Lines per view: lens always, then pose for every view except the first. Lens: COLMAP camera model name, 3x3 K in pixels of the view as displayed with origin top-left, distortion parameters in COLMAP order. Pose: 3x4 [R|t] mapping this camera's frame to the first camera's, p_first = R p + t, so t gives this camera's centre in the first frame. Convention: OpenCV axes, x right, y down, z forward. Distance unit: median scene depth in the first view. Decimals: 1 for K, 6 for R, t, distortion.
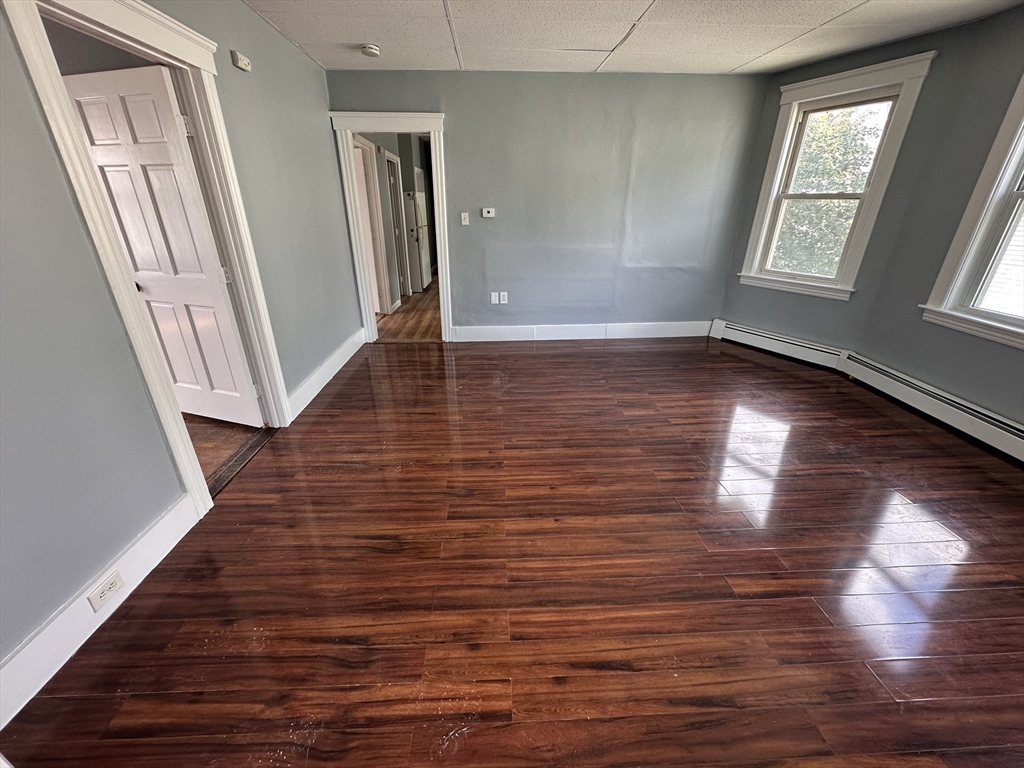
lens RADIAL K [[409.4, 0, 508.7], [0, 409.4, 382.7], [0, 0, 1]] dist [-0.003484, 0.000018]
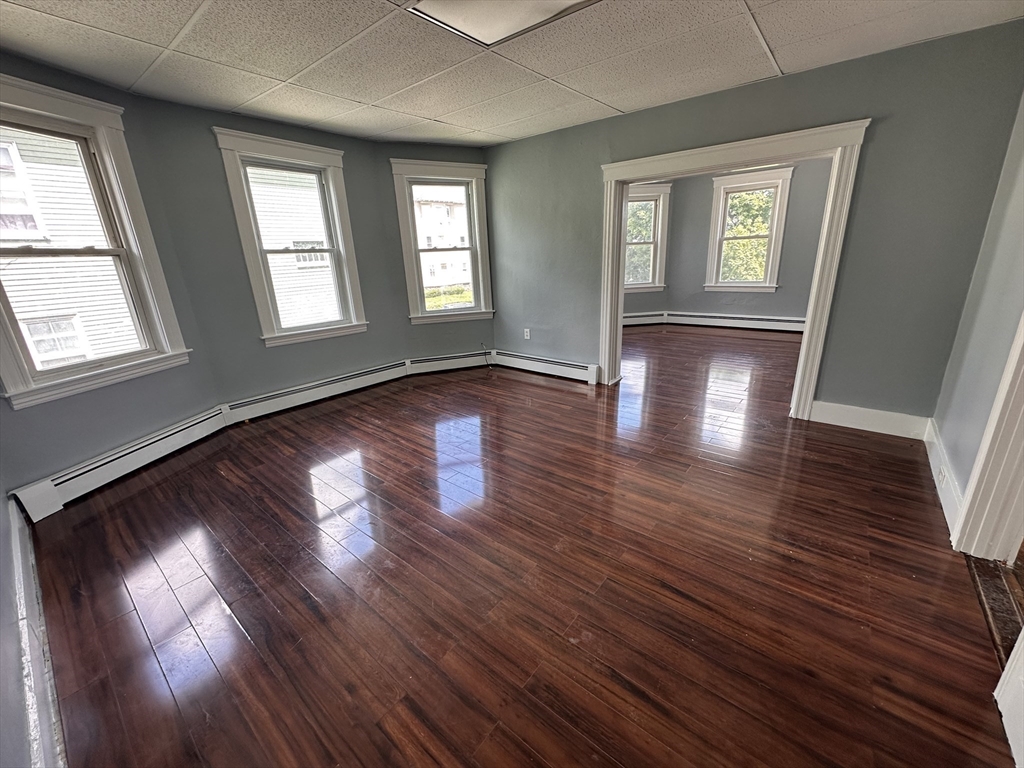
lens RADIAL K [[409.4, 0, 512.2], [0, 409.4, 384.3], [0, 0, 1]] dist [-0.003484, 0.000018]
pose [[-0.752410, -0.176035, 0.634737, -0.314745], [0.295993, 0.770499, 0.564553, -0.493907], [-0.588445, 0.612653, -0.527626, 1.159573]]
